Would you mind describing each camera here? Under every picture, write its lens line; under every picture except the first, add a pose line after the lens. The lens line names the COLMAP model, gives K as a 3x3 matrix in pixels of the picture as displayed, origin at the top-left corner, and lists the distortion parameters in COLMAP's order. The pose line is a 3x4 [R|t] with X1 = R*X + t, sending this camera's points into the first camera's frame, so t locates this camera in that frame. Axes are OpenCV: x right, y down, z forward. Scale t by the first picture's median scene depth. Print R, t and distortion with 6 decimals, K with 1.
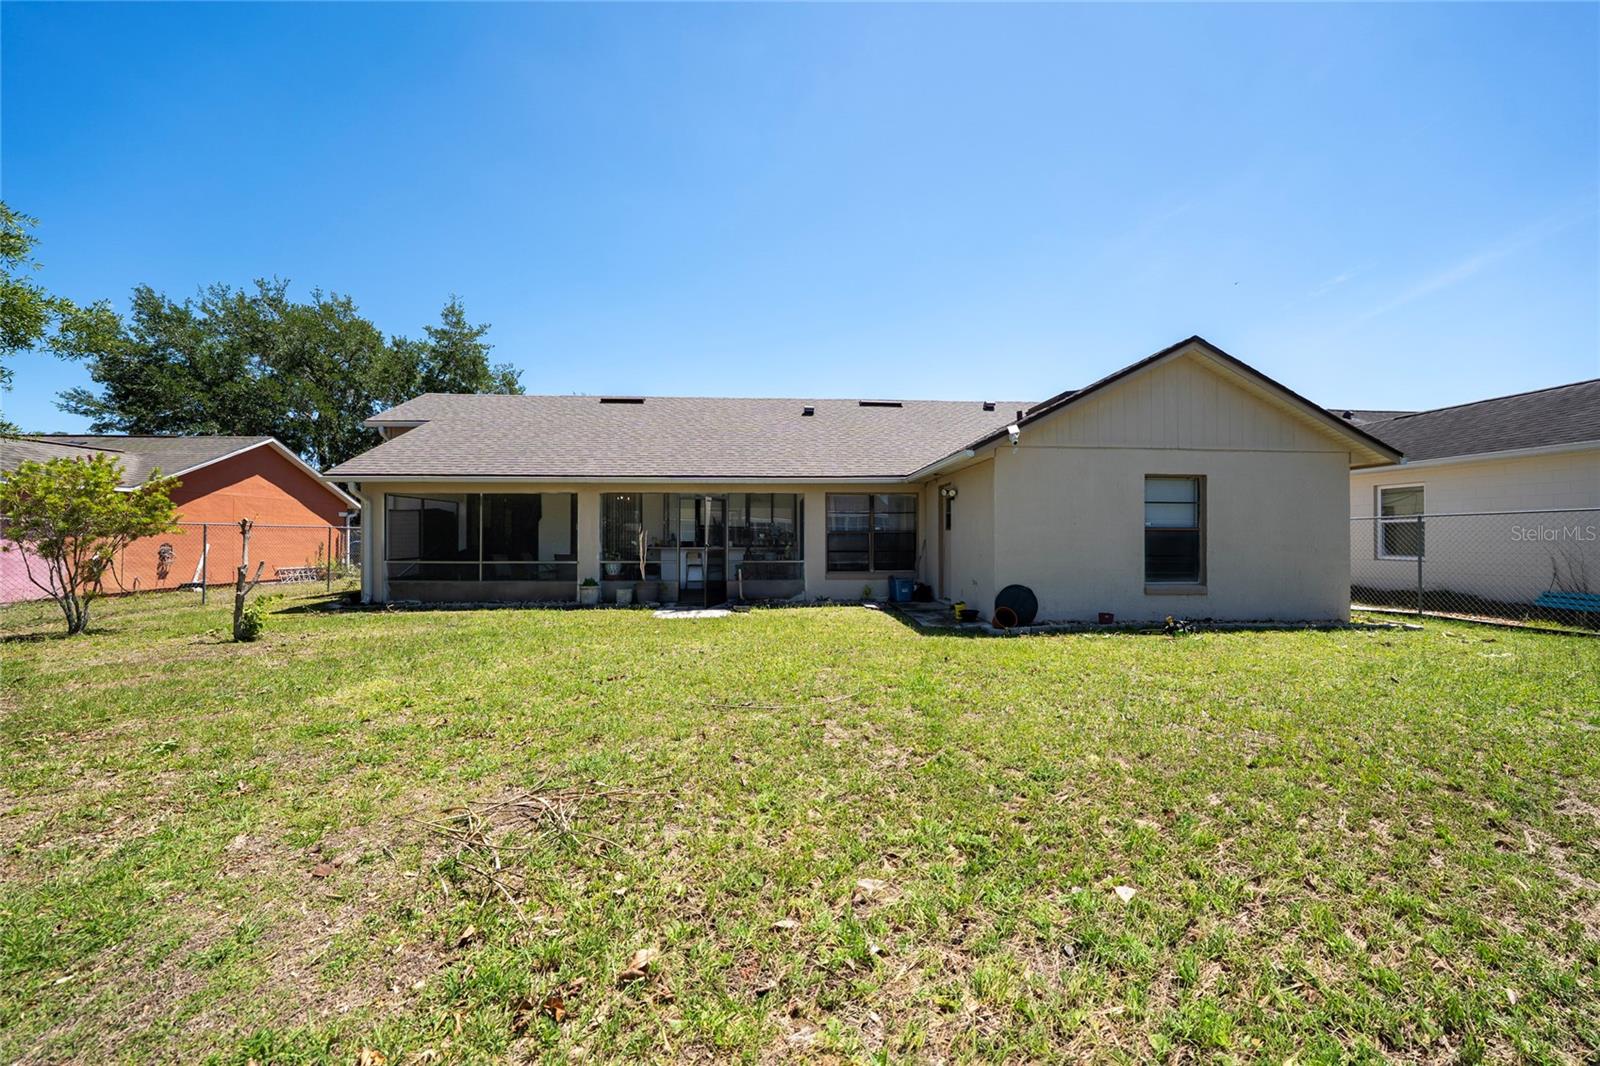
lens RADIAL K [[568.4, 0, 800.8], [0, 568.4, 545.7], [0, 0, 1]] dist [-0.000032, 0.000019]
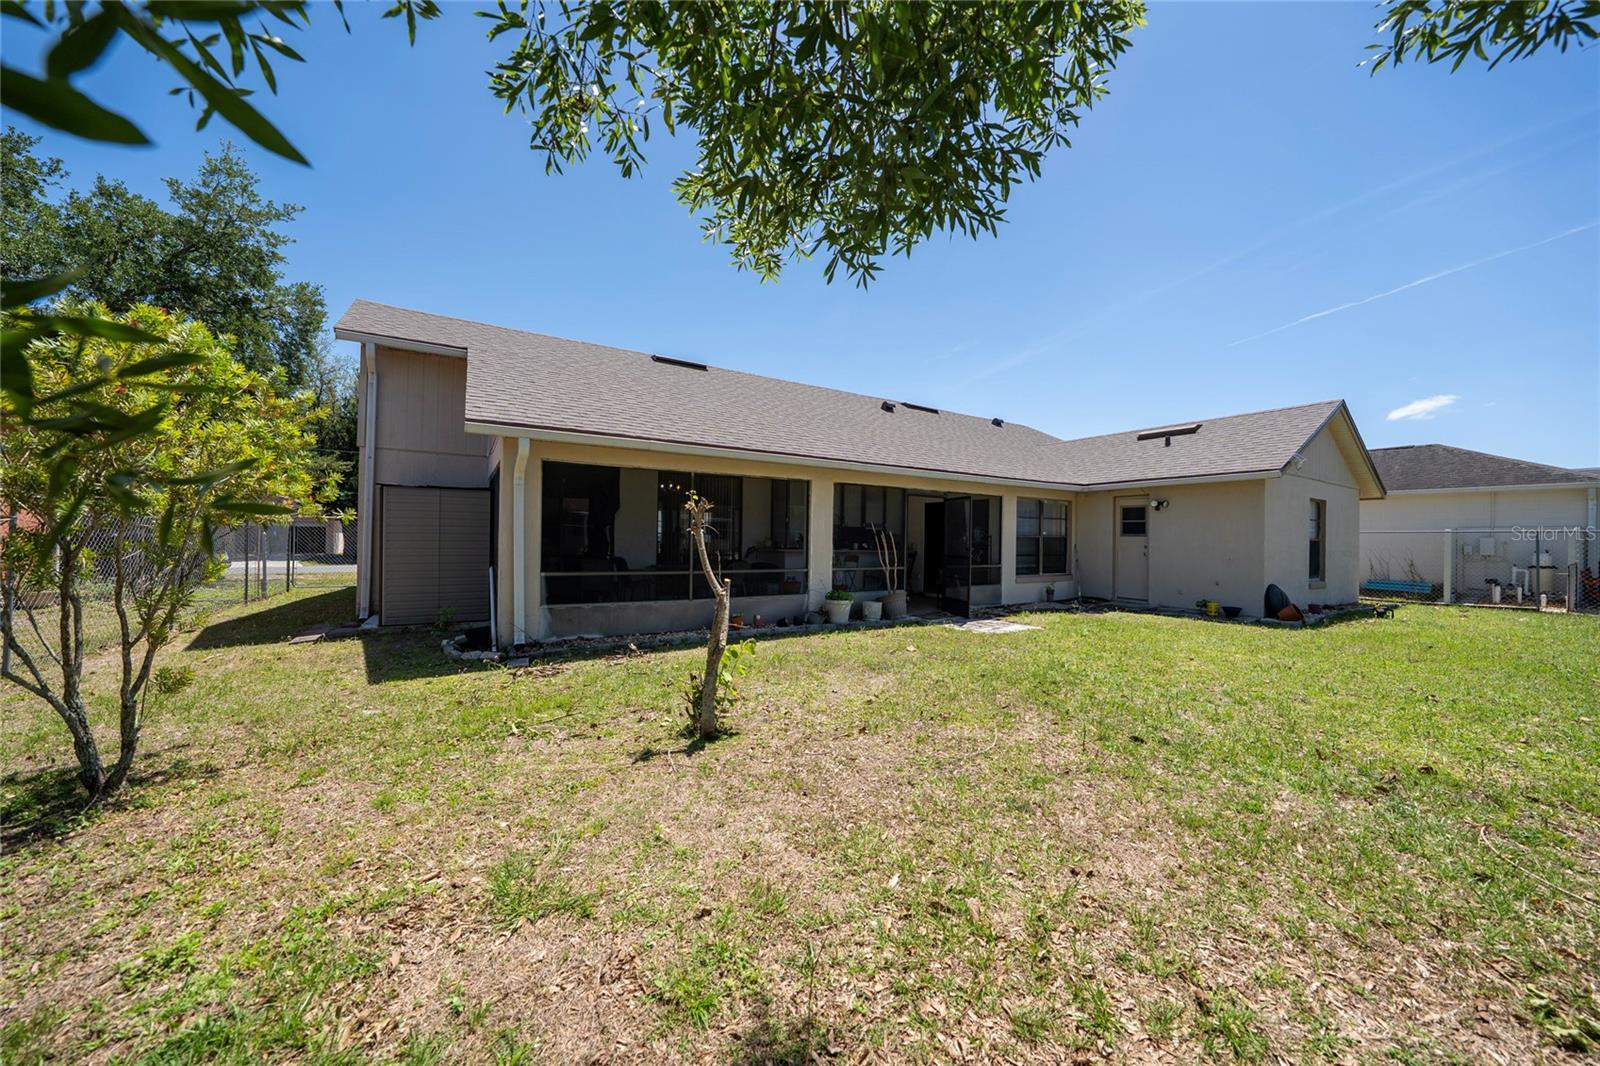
lens RADIAL K [[553.7, 0, 800.0], [0, 553.7, 533.0], [0, 0, 1]] dist [0.000457, 0.000049]
pose [[0.870883, 0.018644, 0.491136, -0.768768], [-0.007693, 0.999675, -0.024308, -0.001916], [-0.491429, 0.017392, 0.870744, 0.351234]]
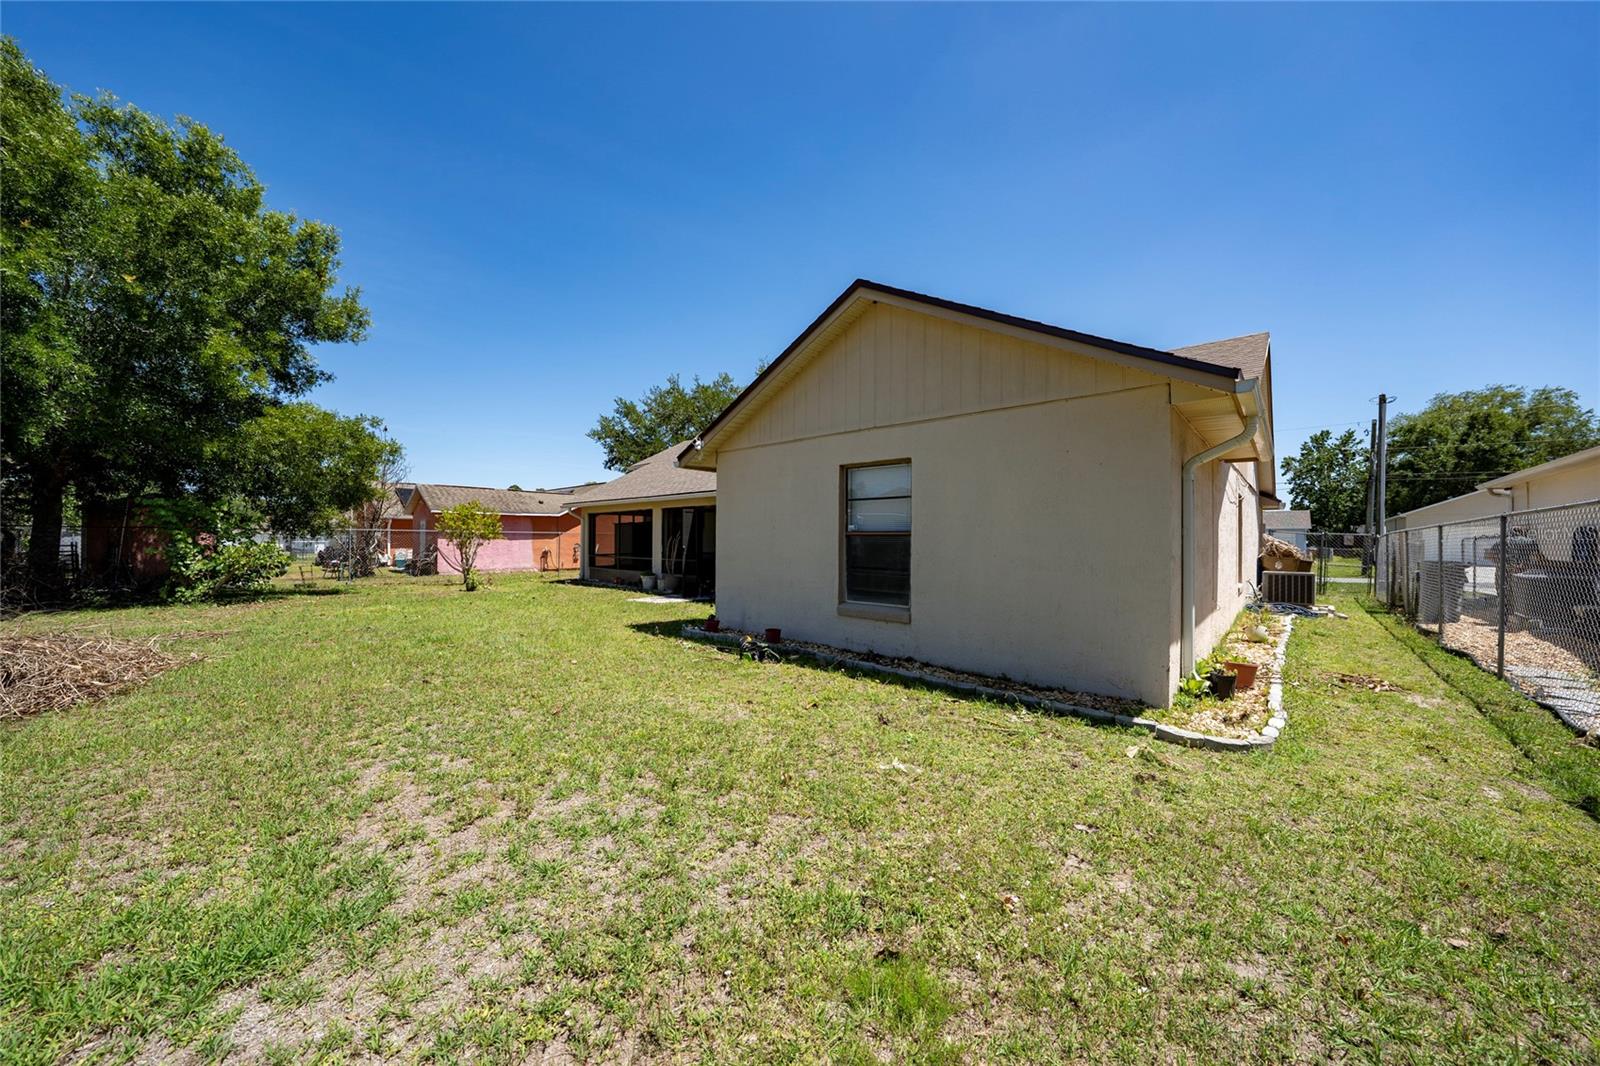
lens RADIAL K [[553.7, 0, 800.0], [0, 553.7, 533.0], [0, 0, 1]] dist [0.000457, 0.000049]
pose [[0.729866, -0.009706, -0.683521, 0.800665], [-0.008355, 0.999698, -0.023118, -0.009038], [0.683539, 0.022583, 0.729564, 0.291356]]
